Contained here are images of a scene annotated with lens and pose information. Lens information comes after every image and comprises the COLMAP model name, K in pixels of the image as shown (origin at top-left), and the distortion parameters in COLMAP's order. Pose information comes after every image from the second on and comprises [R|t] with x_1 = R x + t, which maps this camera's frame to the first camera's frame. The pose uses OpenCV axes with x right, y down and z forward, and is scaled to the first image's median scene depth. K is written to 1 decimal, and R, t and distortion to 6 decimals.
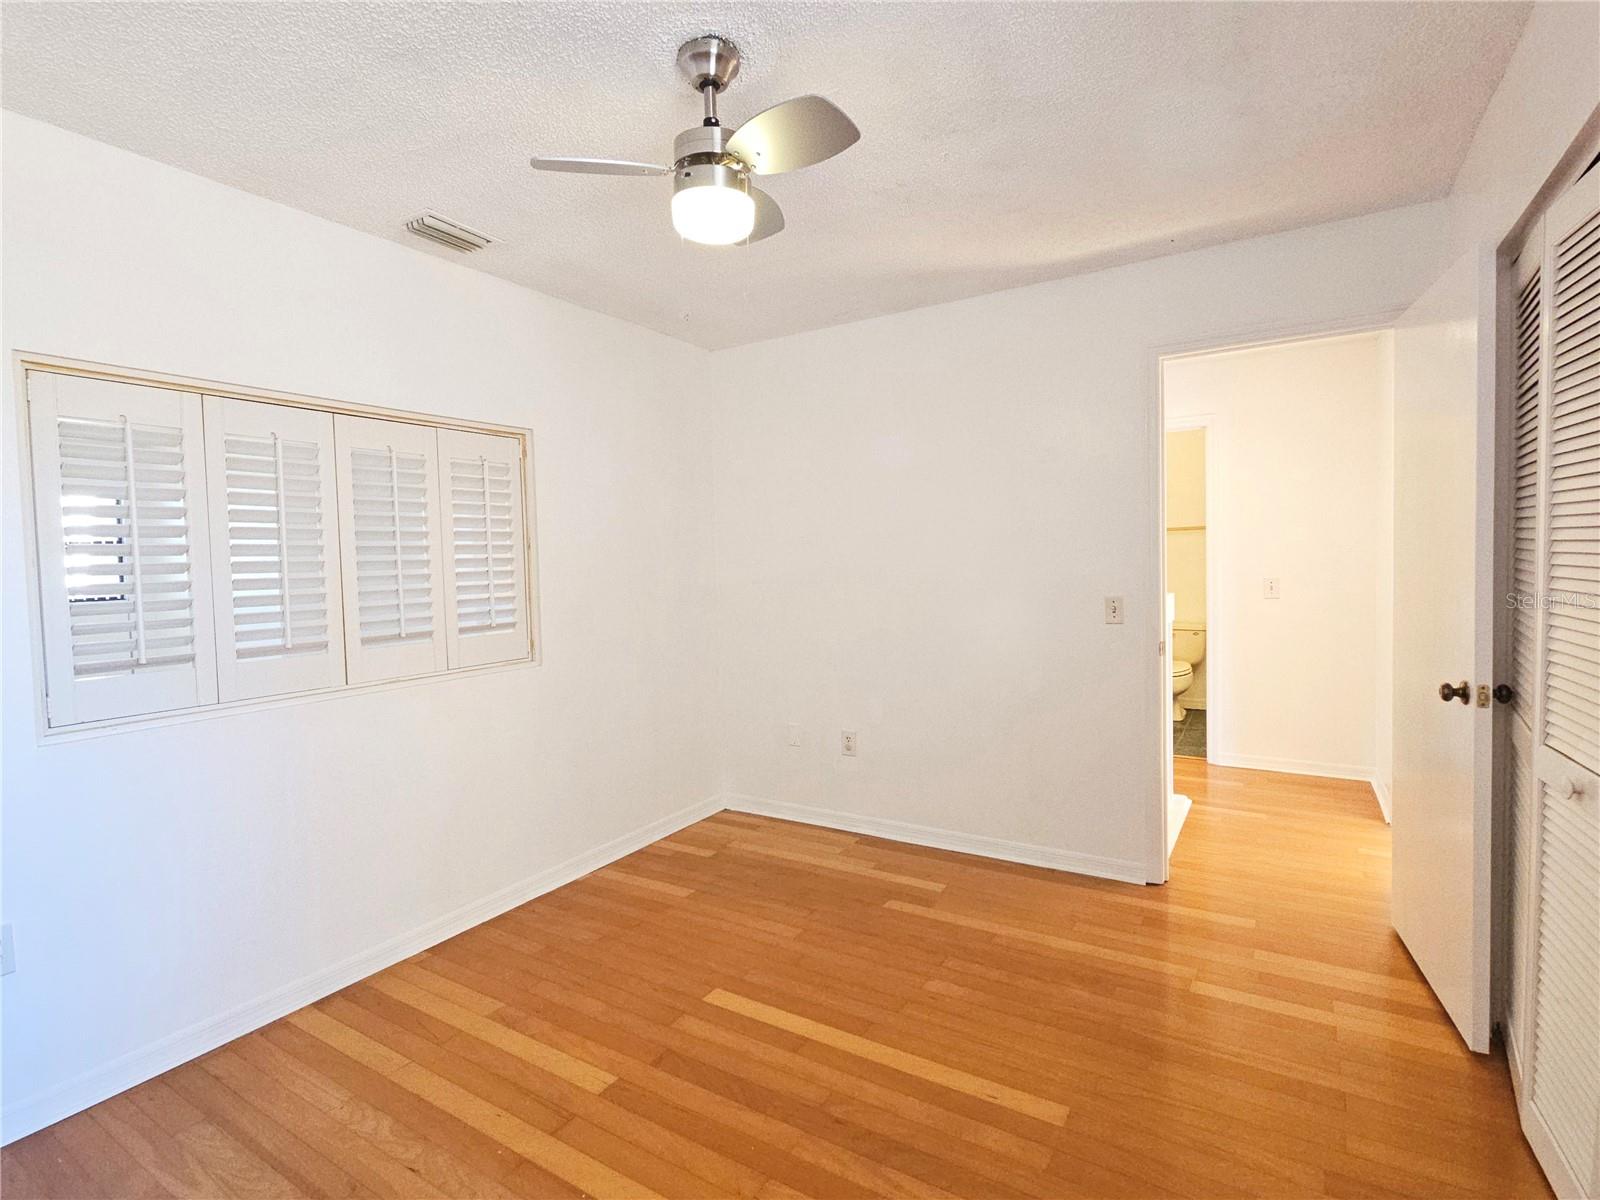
lens RADIAL K [[802.7, 0, 801.8], [0, 802.7, 594.6], [0, 0, 1]] dist [-0.000168, 0.000718]
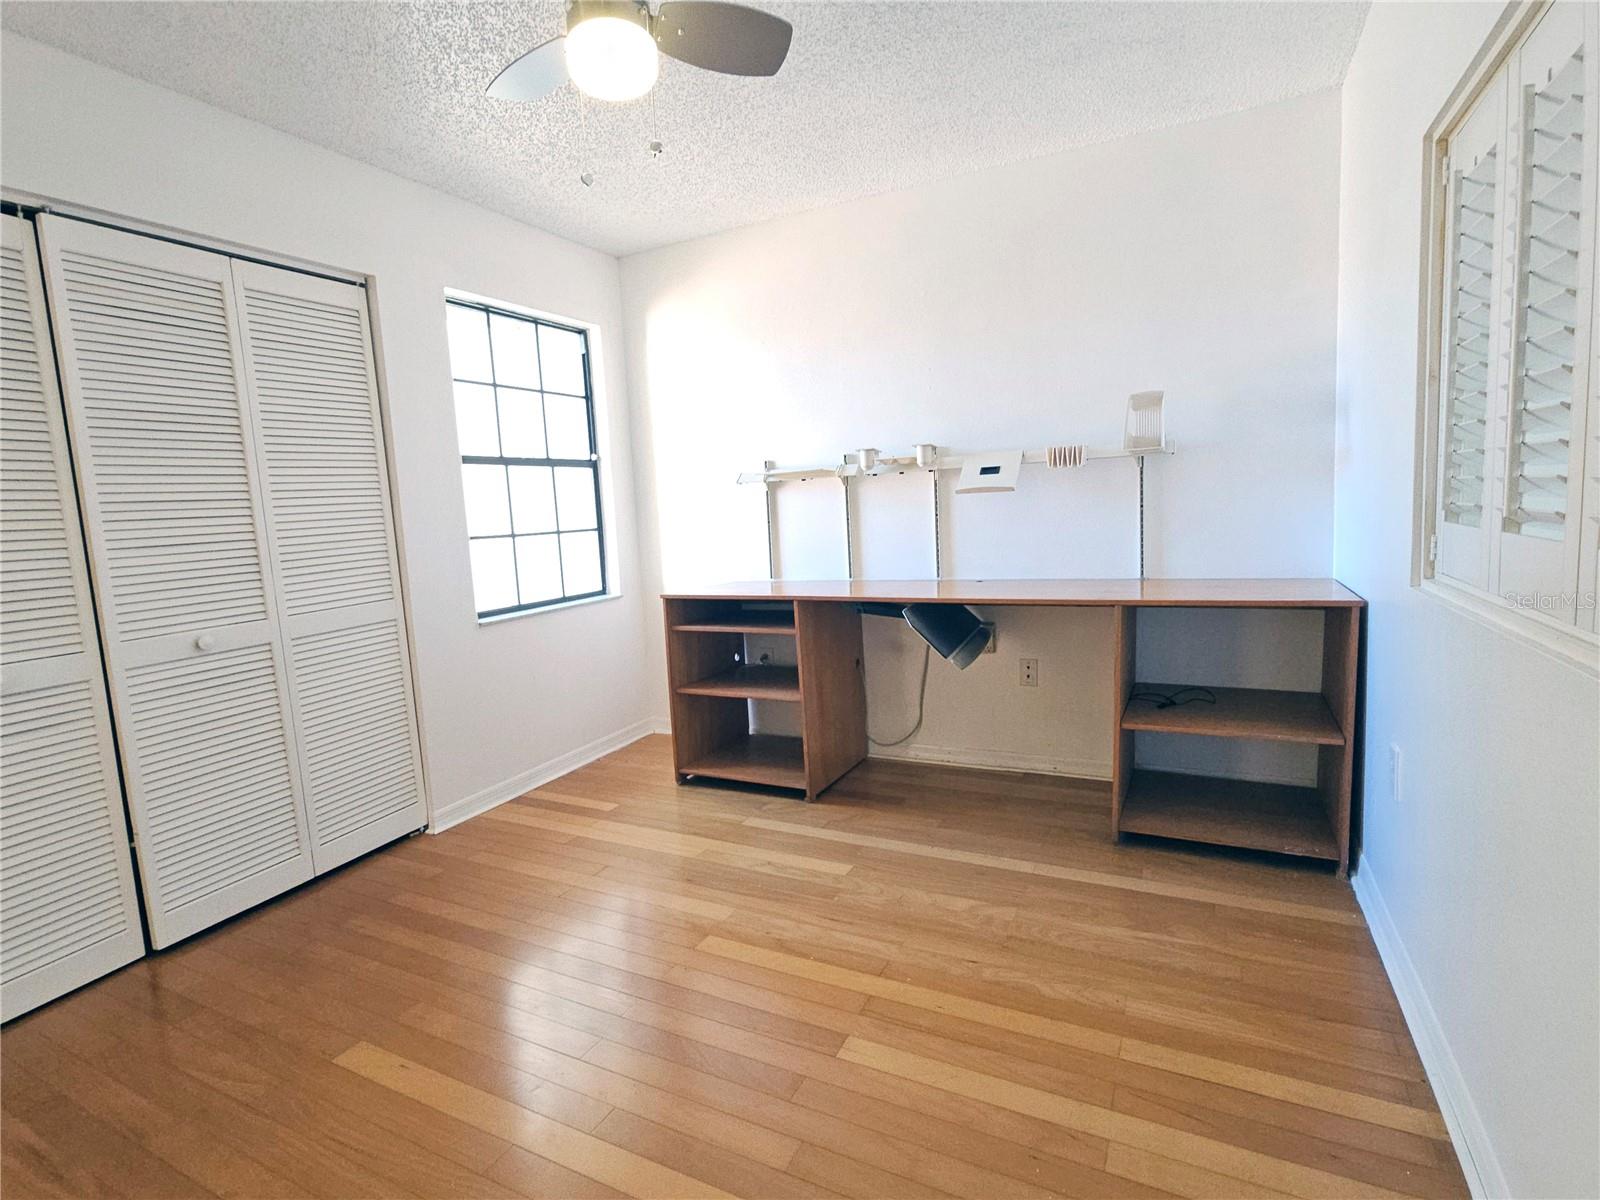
lens RADIAL K [[802.7, 0, 801.8], [0, 802.7, 594.6], [0, 0, 1]] dist [-0.000168, 0.000718]
pose [[-0.994630, 0.089726, -0.051586, -0.150589], [0.080426, 0.983765, 0.160429, -0.004549], [0.065143, 0.155419, -0.985698, 1.435681]]
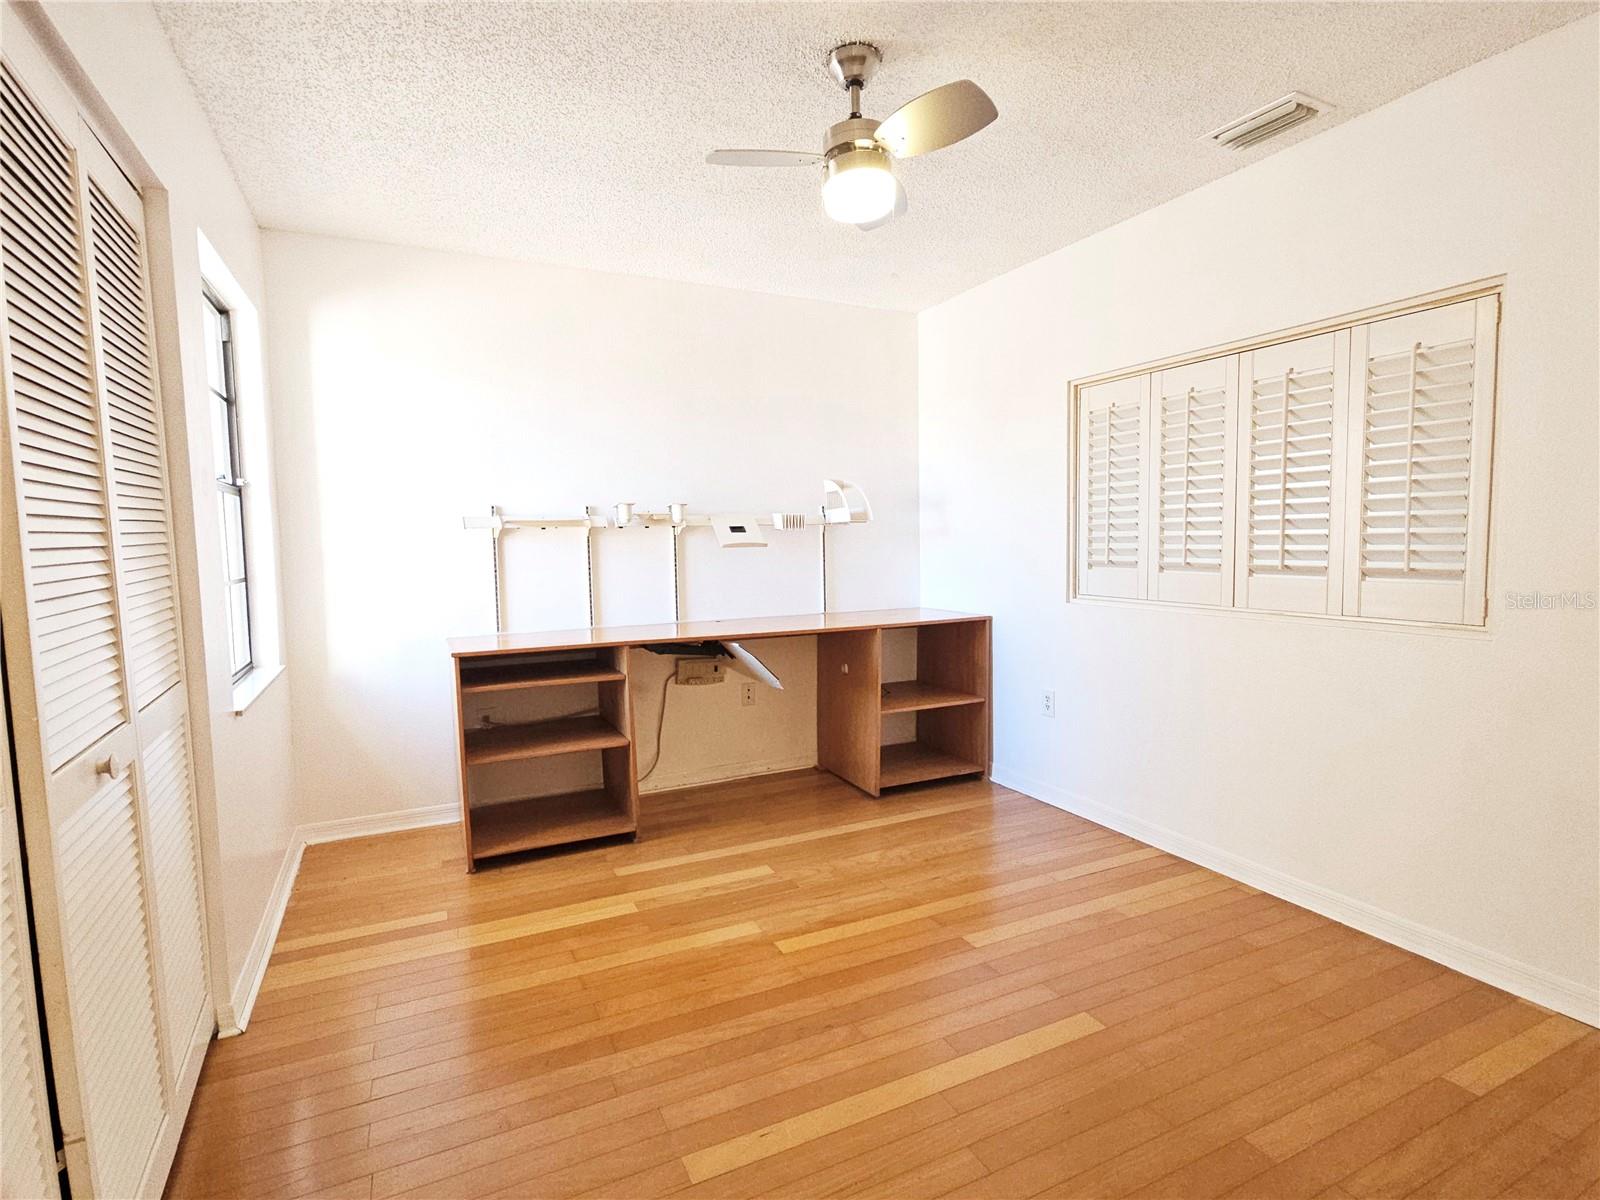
lens RADIAL K [[802.7, 0, 801.8], [0, 802.7, 594.6], [0, 0, 1]] dist [-0.000168, 0.000718]
pose [[-0.547919, 0.099230, -0.830625, 0.673961], [-0.005172, 0.992519, 0.121983, -0.033616], [0.836515, 0.071133, -0.543307, 1.139418]]
